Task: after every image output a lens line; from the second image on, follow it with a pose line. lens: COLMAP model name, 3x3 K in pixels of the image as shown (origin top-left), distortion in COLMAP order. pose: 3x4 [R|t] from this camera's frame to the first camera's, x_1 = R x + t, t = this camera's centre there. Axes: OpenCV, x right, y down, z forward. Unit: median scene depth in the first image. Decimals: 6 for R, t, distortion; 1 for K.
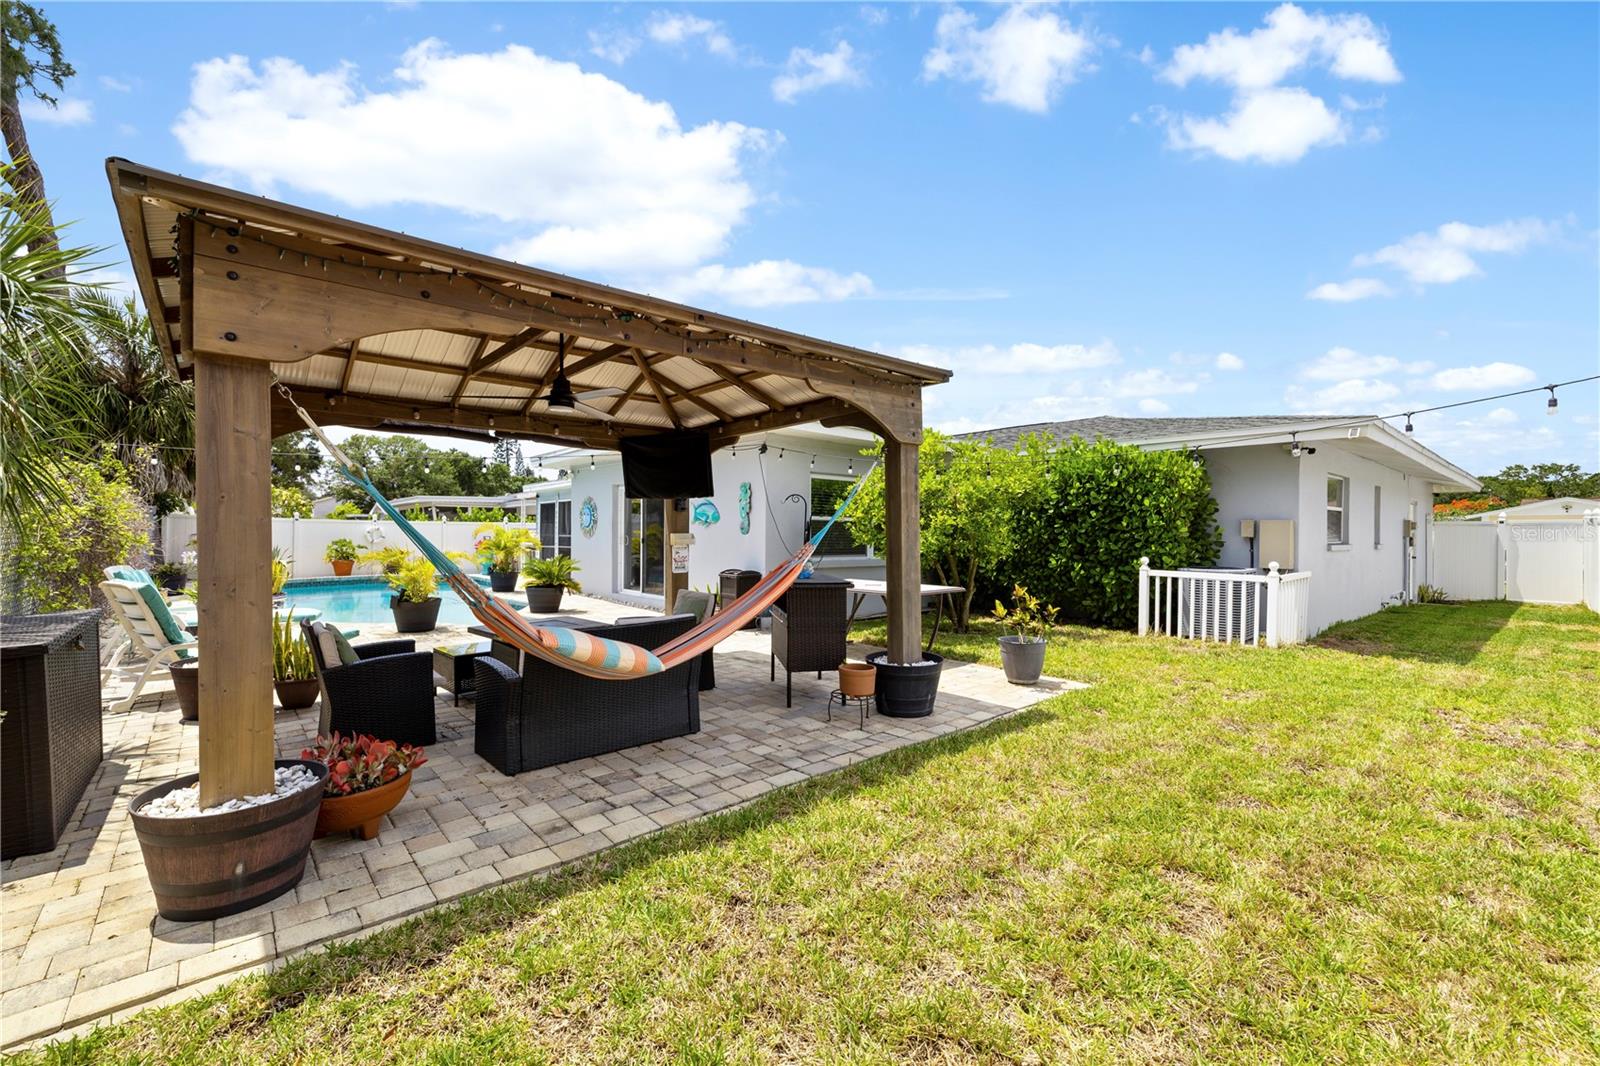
lens RADIAL K [[666.8, 0, 797.6], [0, 666.8, 527.3], [0, 0, 1]] dist [0.002523, 0.000401]
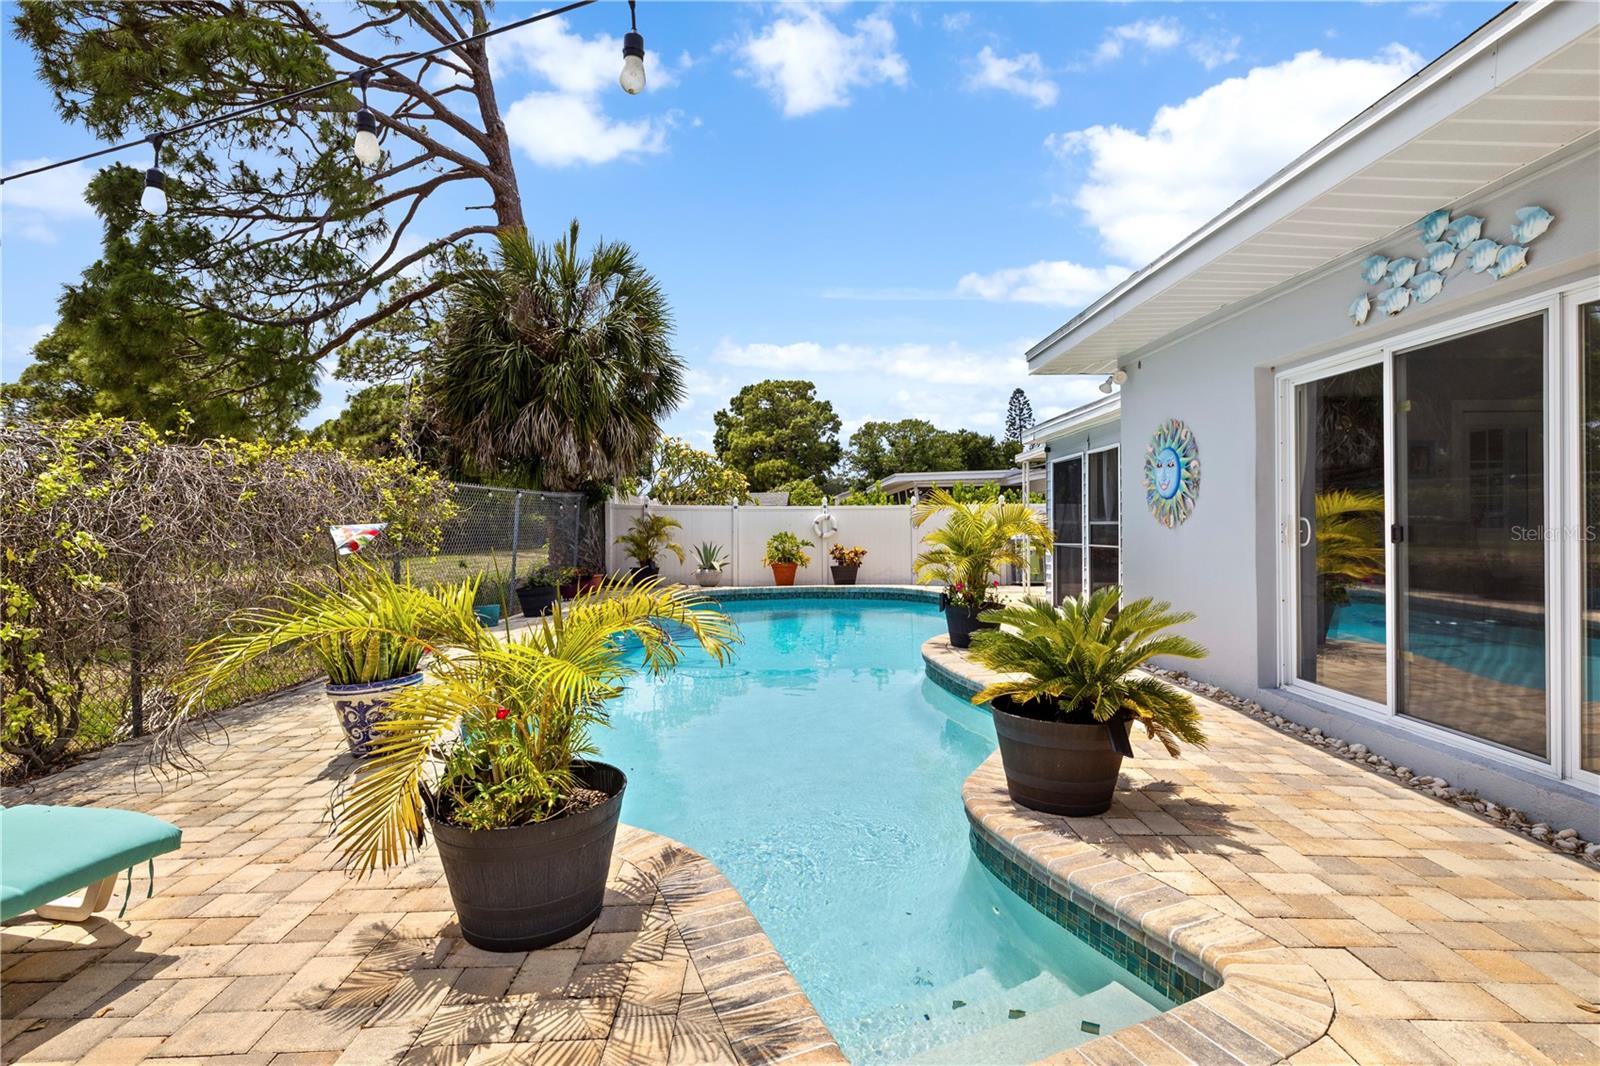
lens RADIAL K [[763.1, 0, 798.7], [0, 763.1, 525.7], [0, 0, 1]] dist [-0.001254, 0.000419]
pose [[0.765488, -0.014123, -0.643295, -0.158691], [0.022645, 0.999731, 0.004997, 0.006899], [0.643051, -0.018392, 0.765602, 0.425426]]
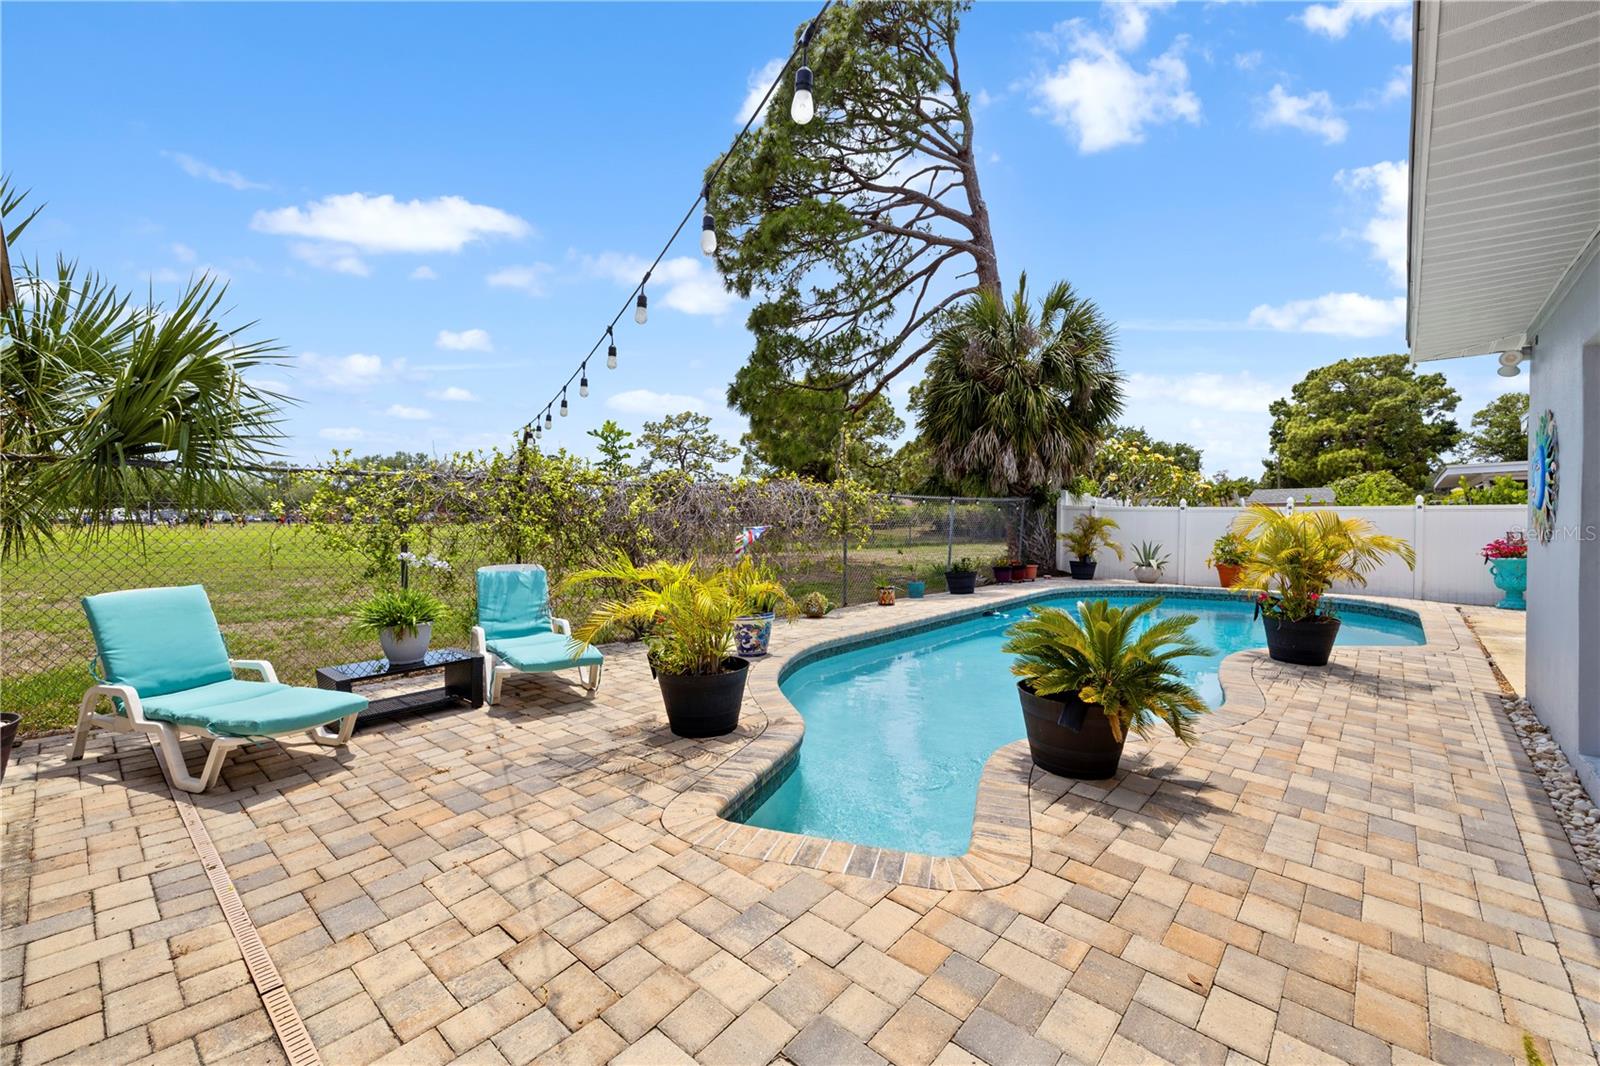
lens RADIAL K [[666.8, 0, 797.6], [0, 666.8, 527.3], [0, 0, 1]] dist [0.002523, 0.000401]
pose [[0.123197, 0.003905, -0.992375, -0.040429], [0.008458, 0.999952, 0.004985, 0.002861], [0.992346, -0.009008, 0.123158, 0.502698]]
